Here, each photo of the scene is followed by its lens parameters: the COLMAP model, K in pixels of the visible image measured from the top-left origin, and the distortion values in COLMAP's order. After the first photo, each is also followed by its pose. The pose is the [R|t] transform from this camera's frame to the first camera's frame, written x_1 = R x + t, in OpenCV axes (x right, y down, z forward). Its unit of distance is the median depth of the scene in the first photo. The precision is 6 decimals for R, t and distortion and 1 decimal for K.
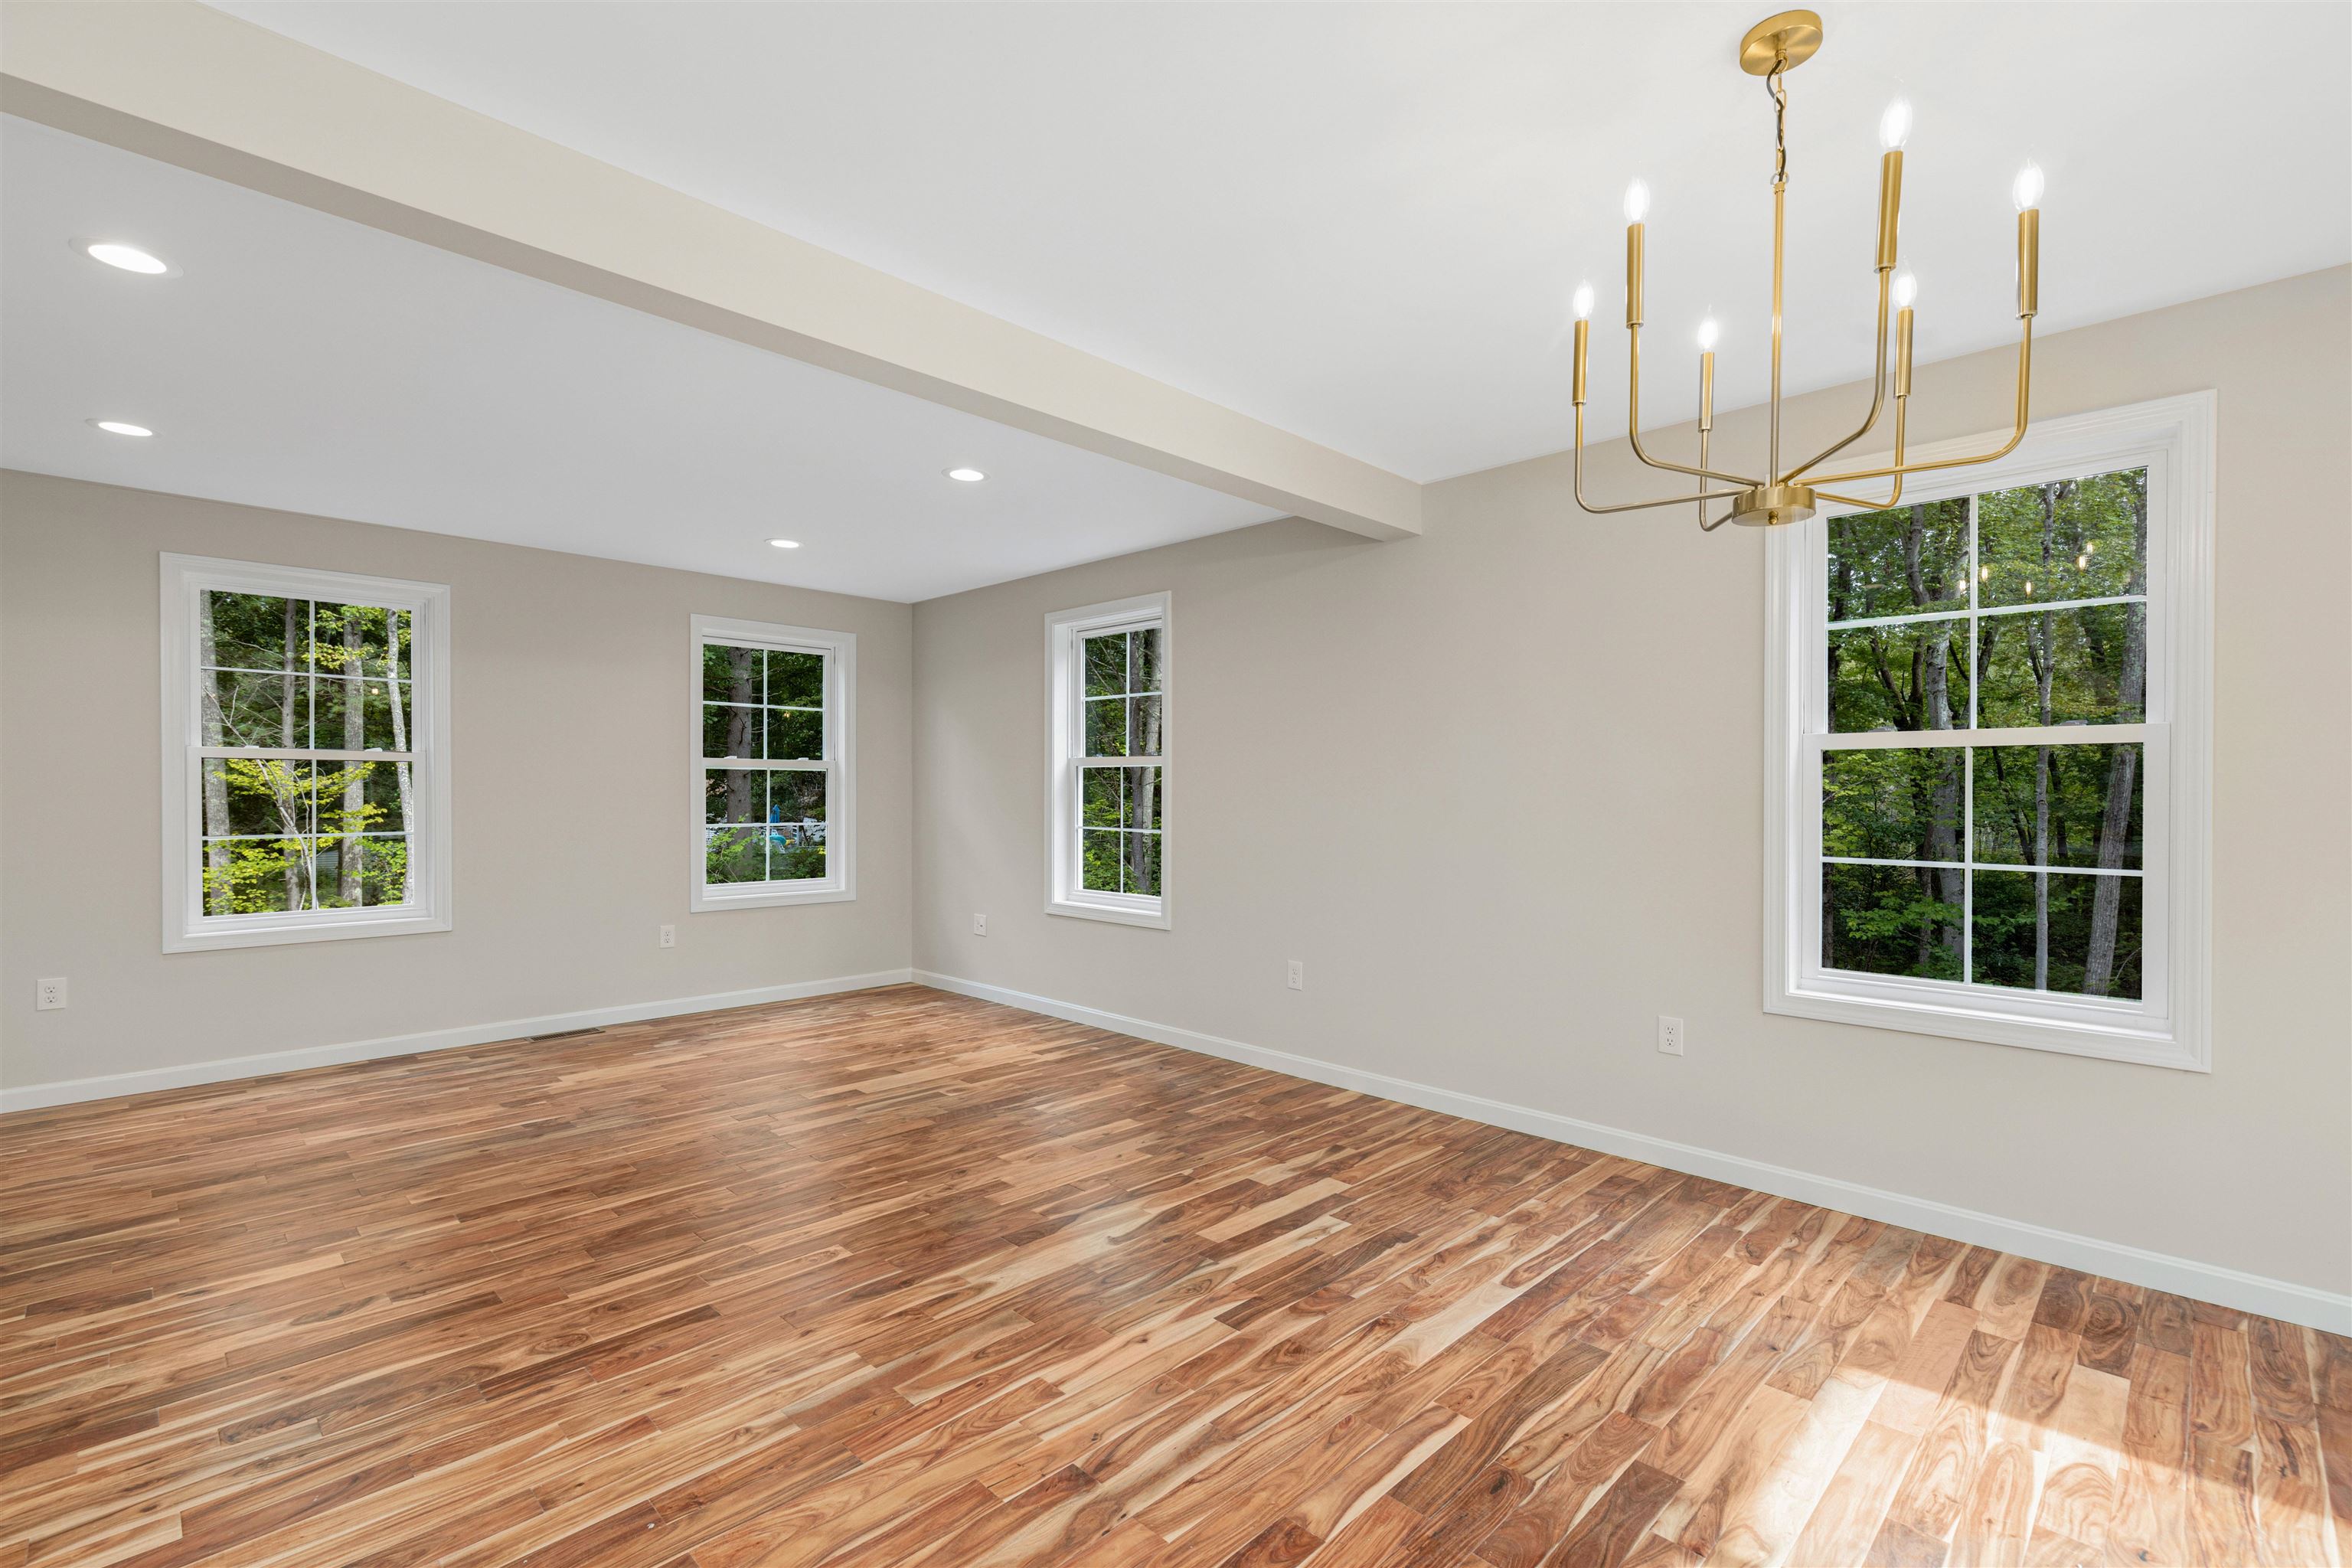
lens RADIAL K [[1069.6, 0, 1169.8], [0, 1069.6, 788.2], [0, 0, 1]] dist [0.004968, -0.000277]
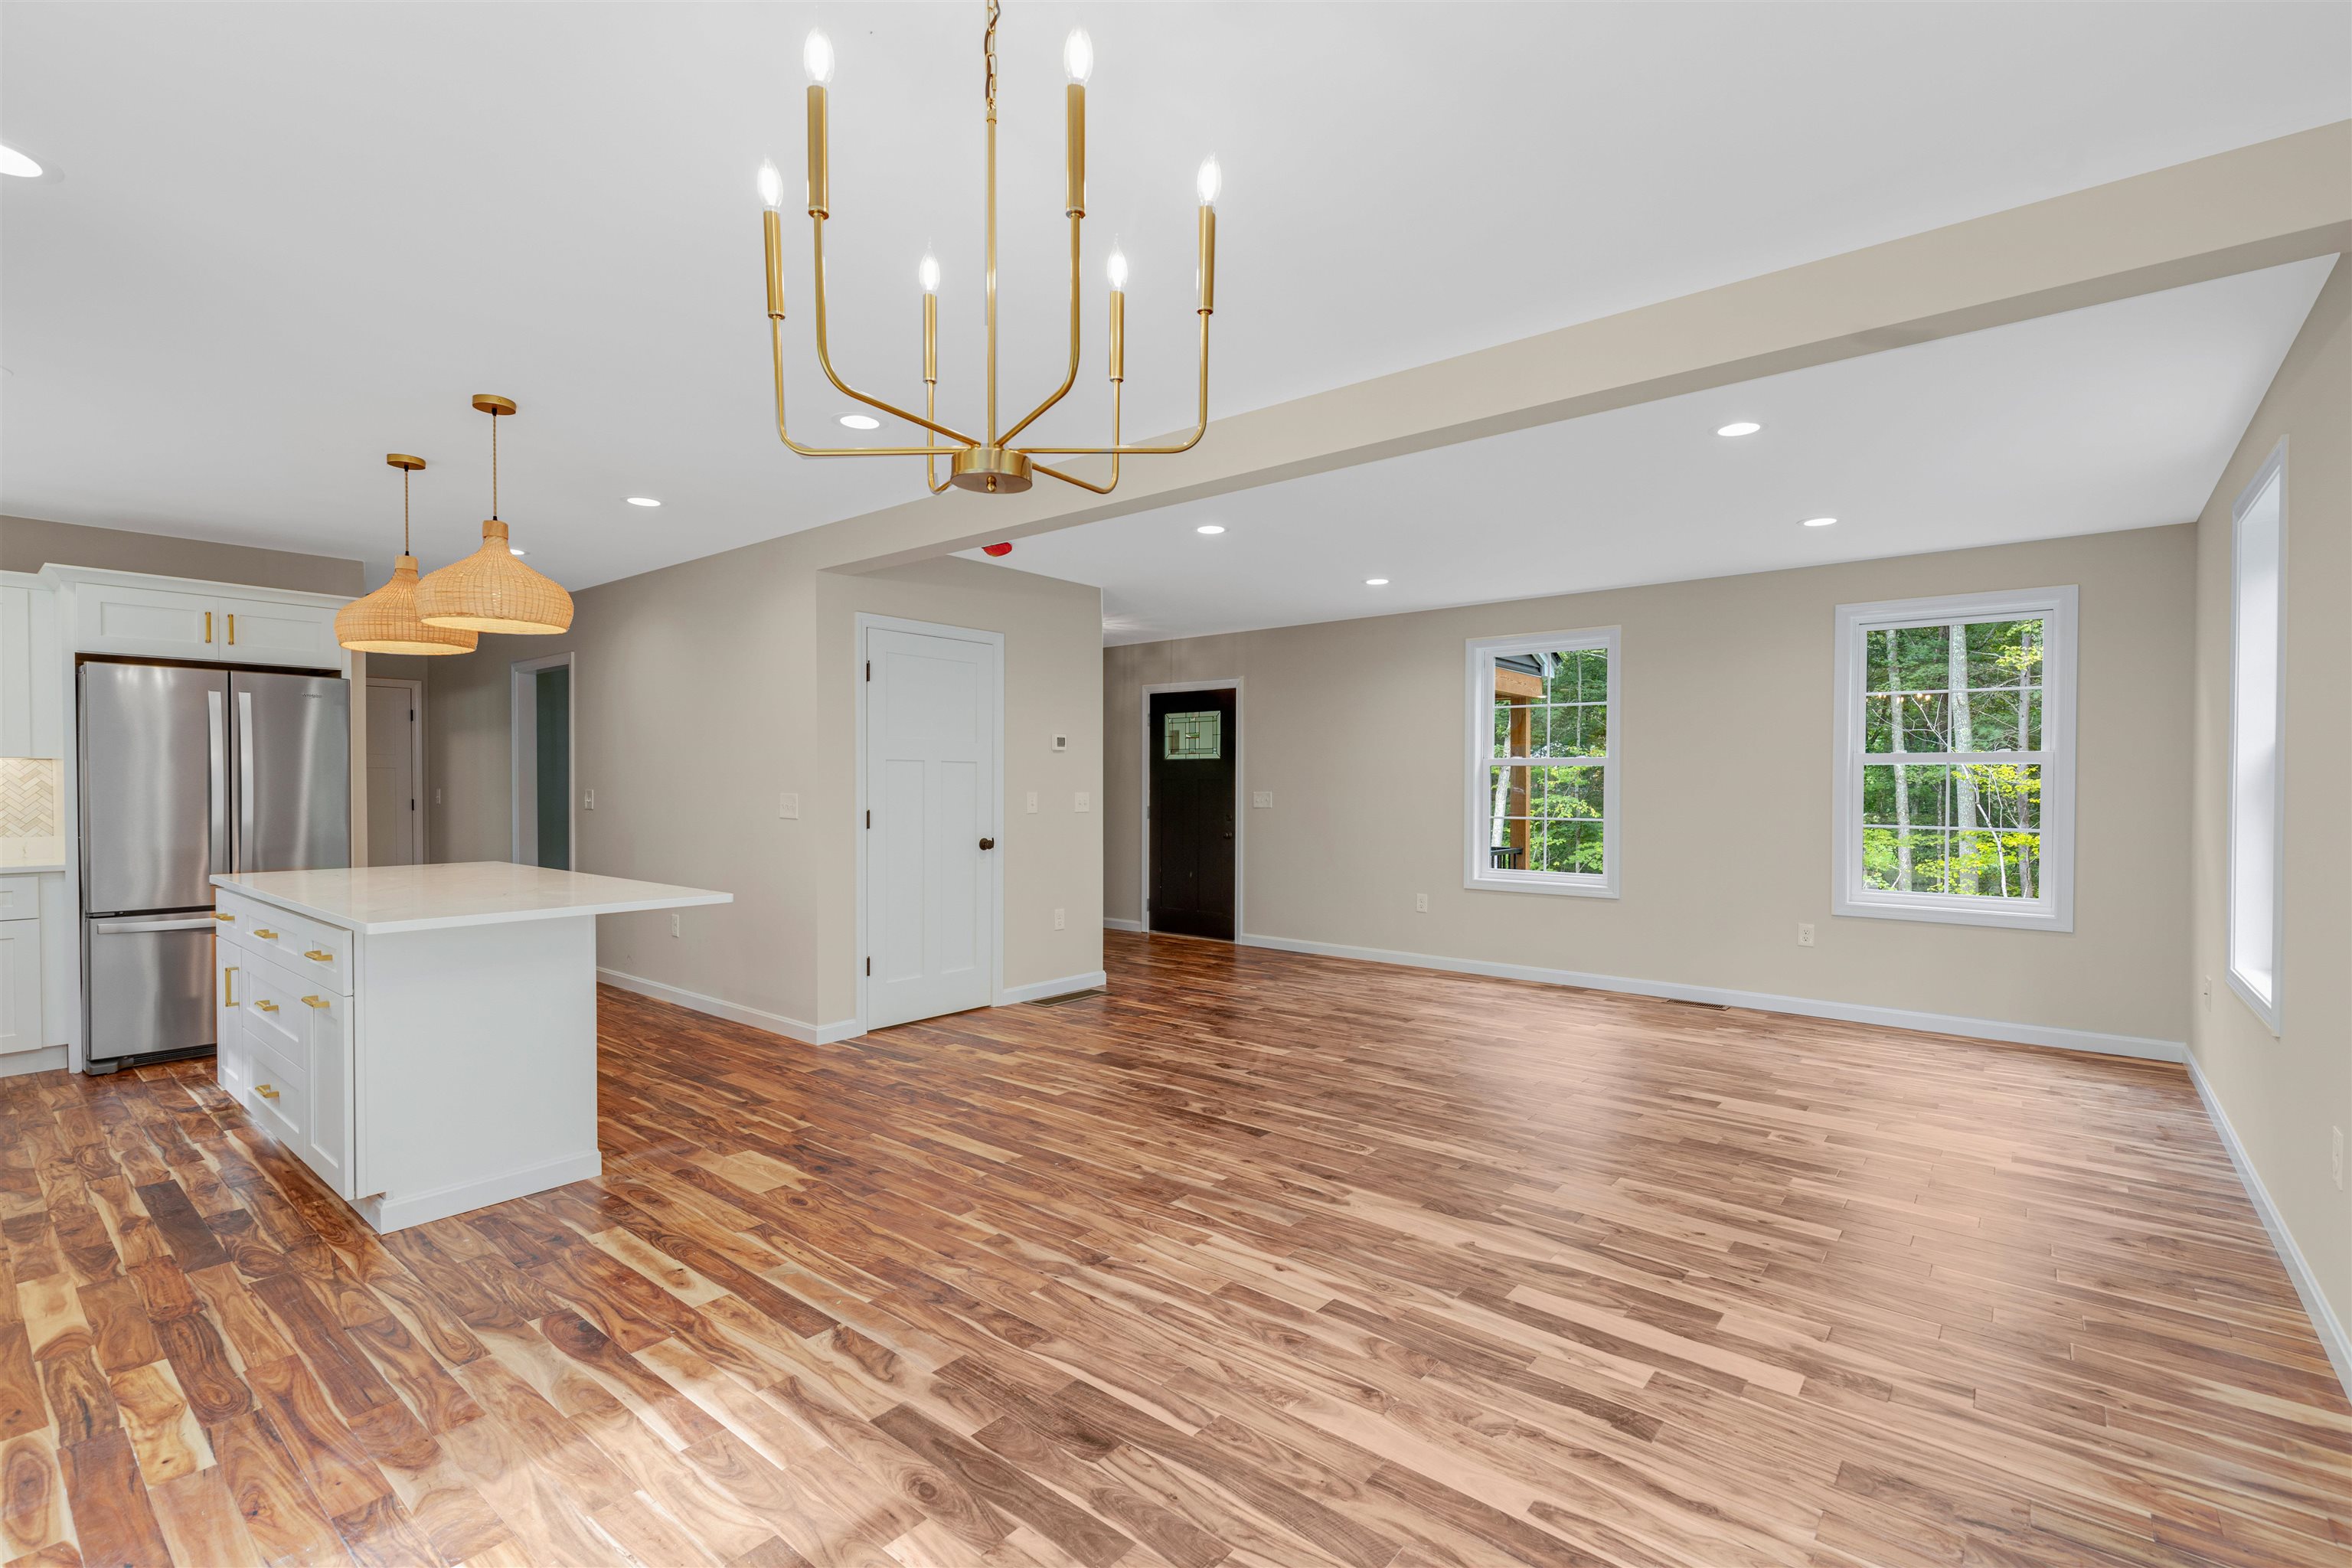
lens RADIAL K [[1069.6, 0, 1189.1], [0, 1069.6, 790.3], [0, 0, 1]] dist [0.004968, -0.000277]
pose [[0.084257, 0.004584, -0.996434, 0.977750], [-0.002673, 0.999987, 0.004374, 0.003982], [0.996440, 0.002295, 0.084268, 0.721911]]
